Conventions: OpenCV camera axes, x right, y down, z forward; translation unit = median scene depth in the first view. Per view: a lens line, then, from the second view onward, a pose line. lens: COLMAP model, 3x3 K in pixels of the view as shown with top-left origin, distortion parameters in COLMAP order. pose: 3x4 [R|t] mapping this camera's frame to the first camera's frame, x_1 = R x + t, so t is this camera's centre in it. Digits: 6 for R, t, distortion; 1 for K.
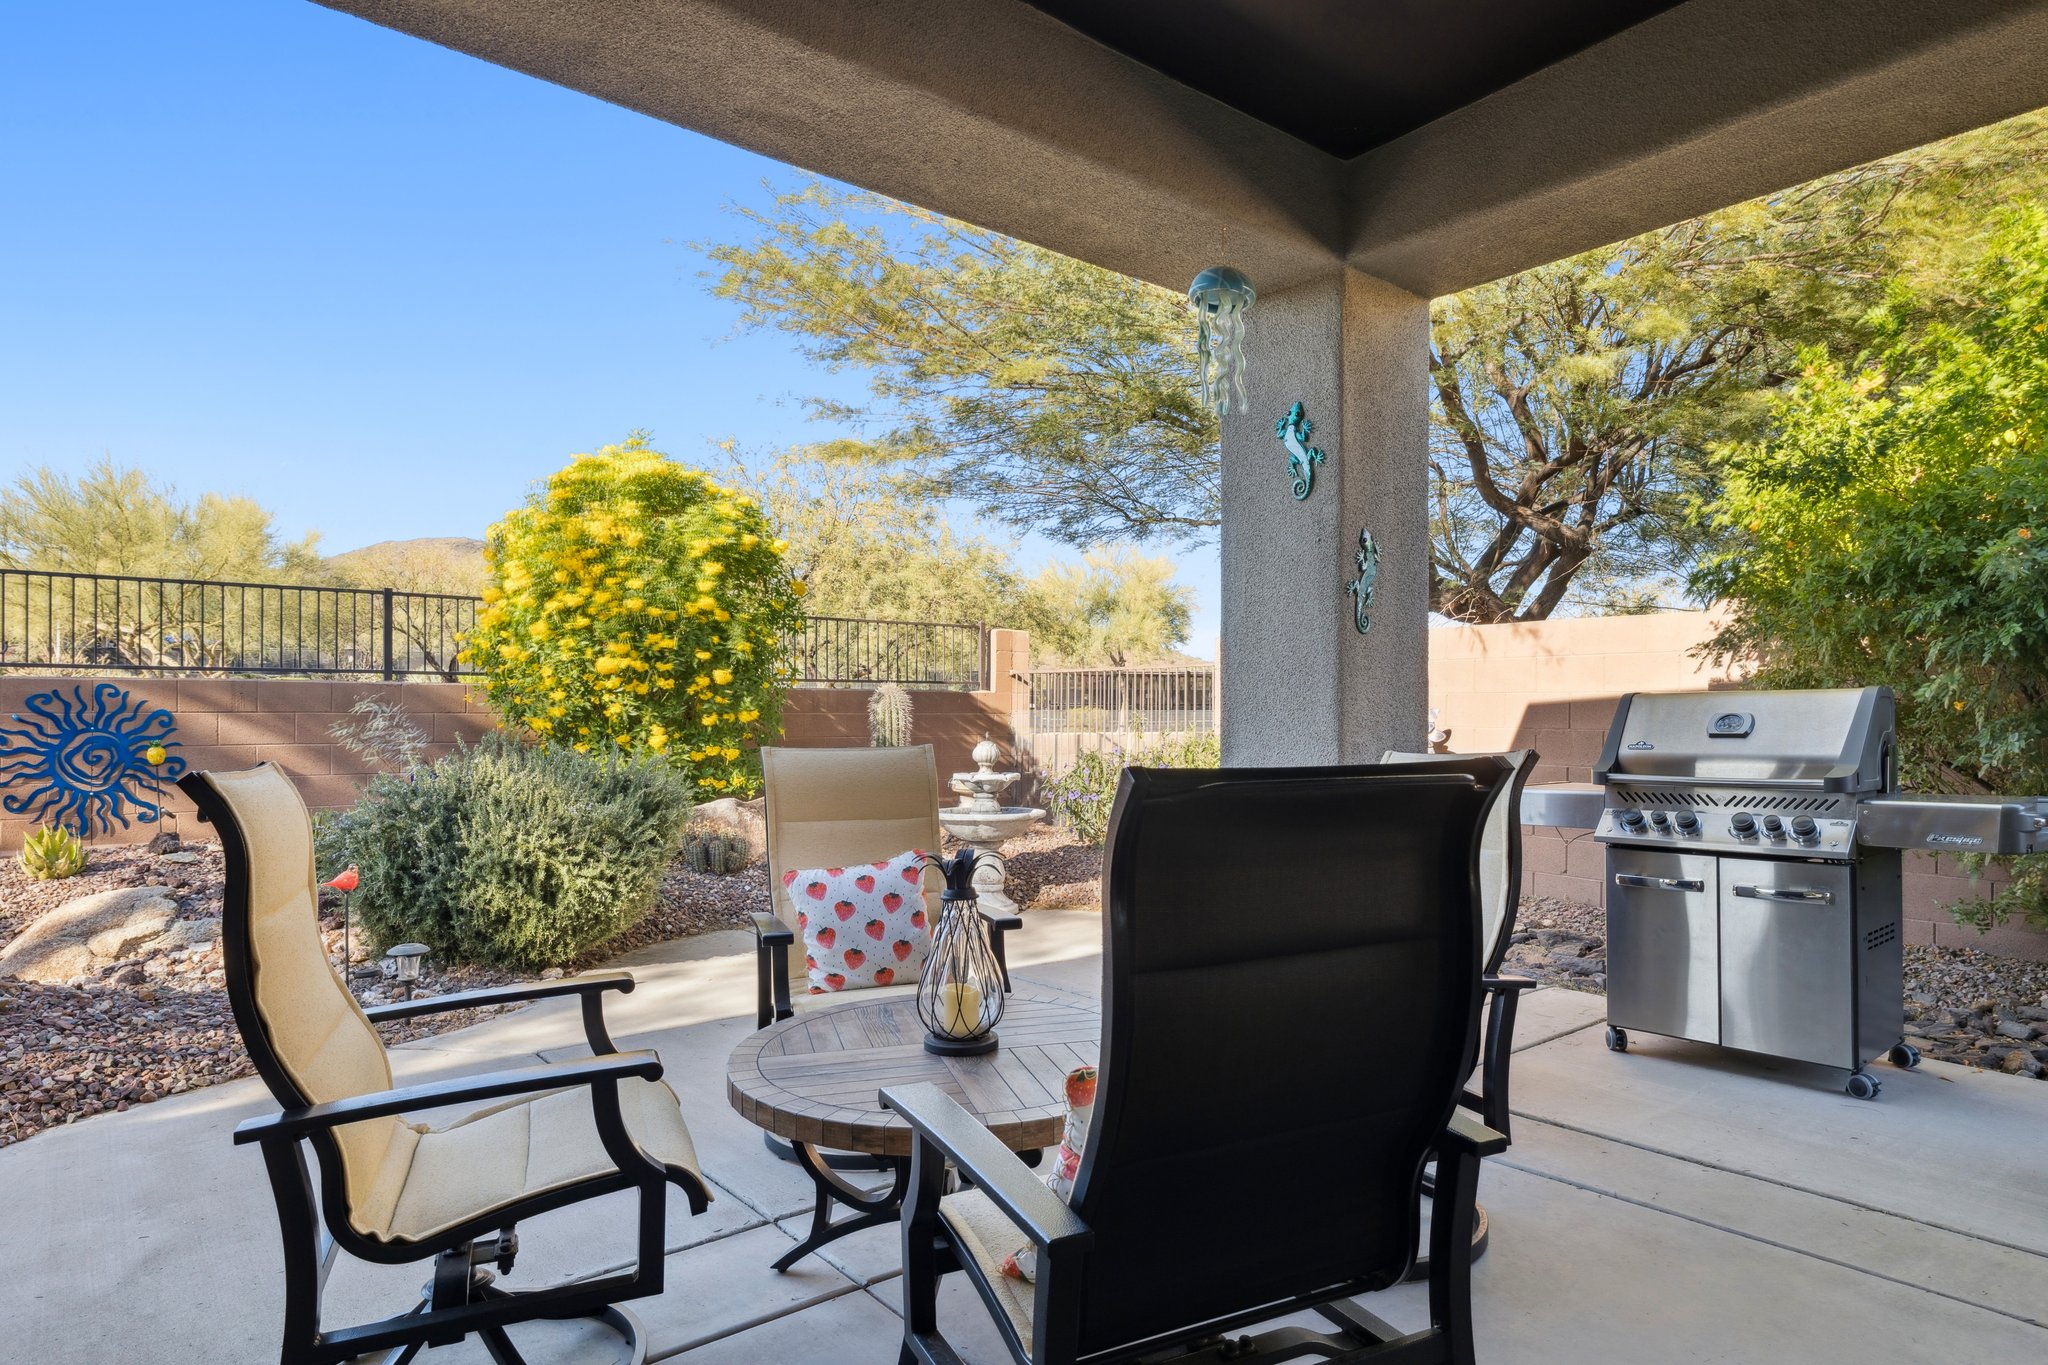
lens RADIAL K [[1139.0, 0, 1026.6], [0, 1139.0, 684.9], [0, 0, 1]] dist [0.003585, -0.001170]
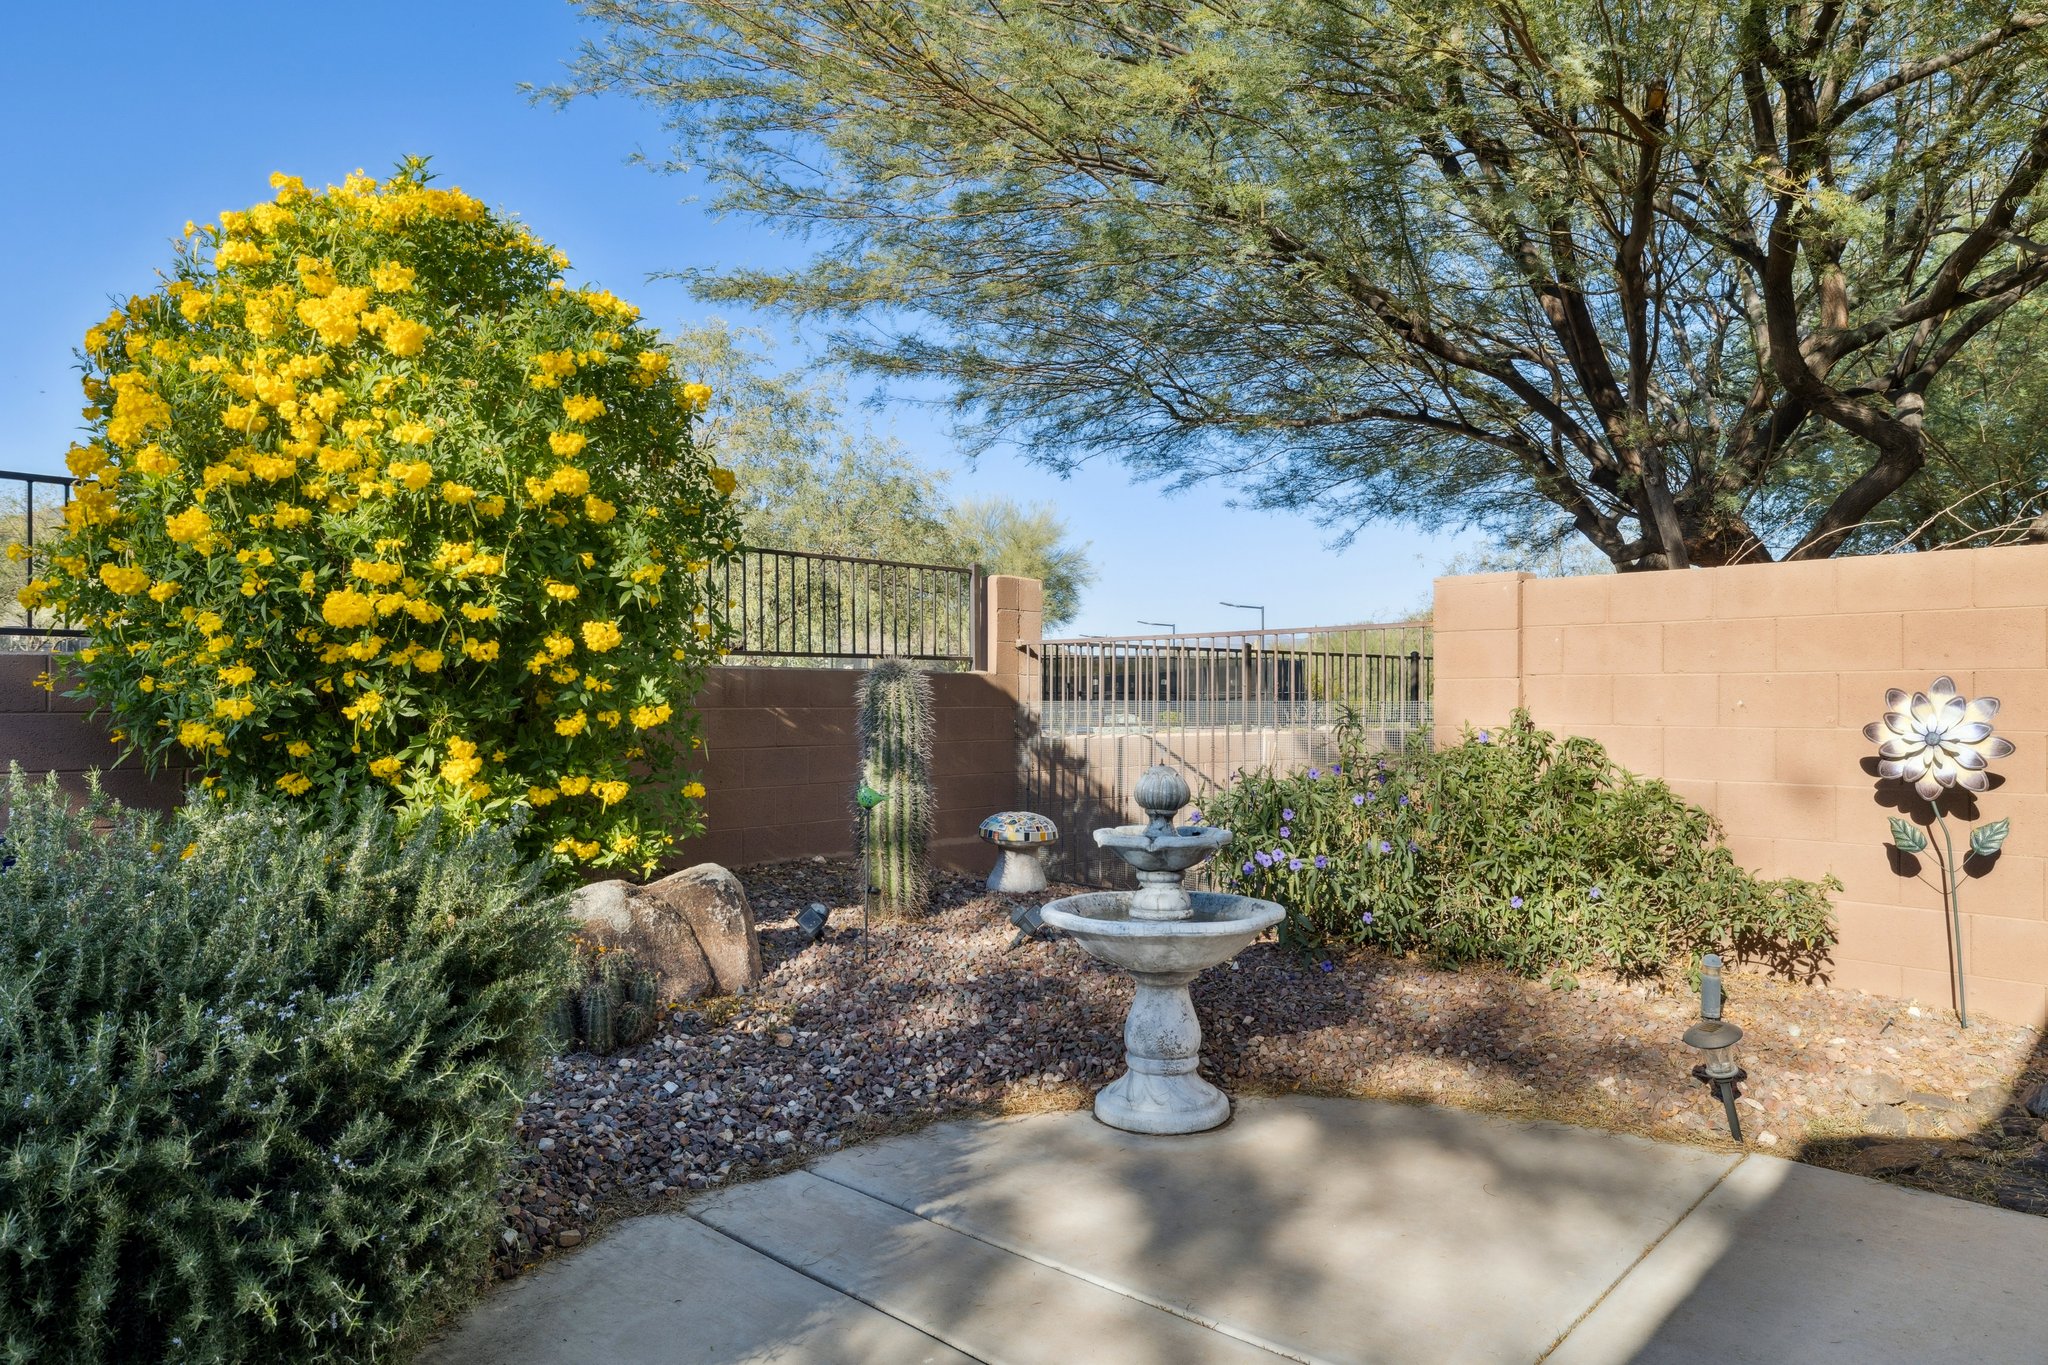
lens RADIAL K [[1286.9, 0, 1028.0], [0, 1286.9, 684.8], [0, 0, 1]] dist [0.005218, 0.000752]
pose [[0.991771, -0.000979, 0.128021, -0.157420], [-0.000321, 0.999949, 0.010135, 0.007966], [-0.128025, -0.010093, 0.991720, 0.432701]]
